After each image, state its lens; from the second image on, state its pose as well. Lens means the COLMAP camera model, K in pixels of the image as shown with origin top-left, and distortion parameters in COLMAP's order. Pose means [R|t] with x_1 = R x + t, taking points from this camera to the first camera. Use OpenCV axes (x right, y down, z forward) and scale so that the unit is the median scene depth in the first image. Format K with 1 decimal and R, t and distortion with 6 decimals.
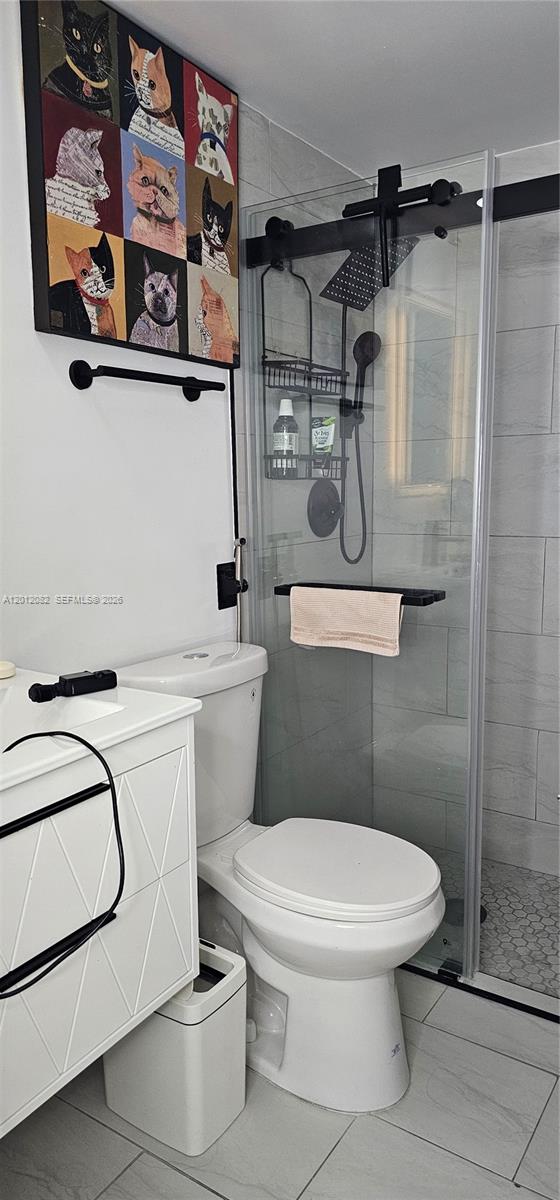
lens RADIAL K [[785.5, 0, 280.0], [0, 785.5, 600.0], [0, 0, 1]] dist [0.065402, -0.056453]
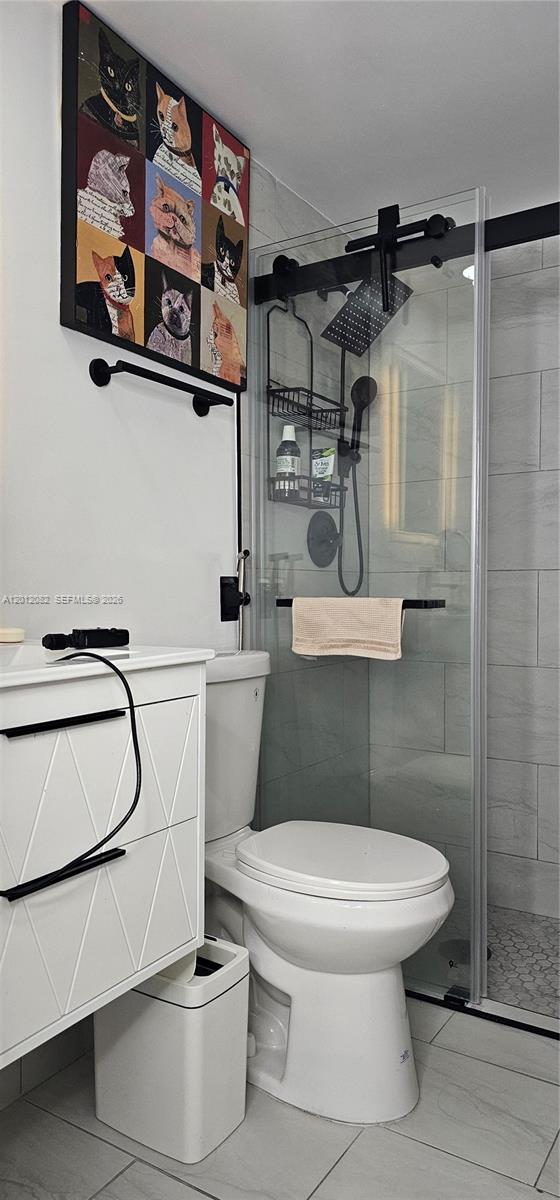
lens RADIAL K [[785.5, 0, 280.0], [0, 785.5, 600.0], [0, 0, 1]] dist [0.065402, -0.056453]
pose [[0.999740, 0.013271, 0.018521, -0.023878], [-0.010640, 0.990710, -0.135575, 0.135950], [-0.020149, 0.135343, 0.990594, -0.006515]]
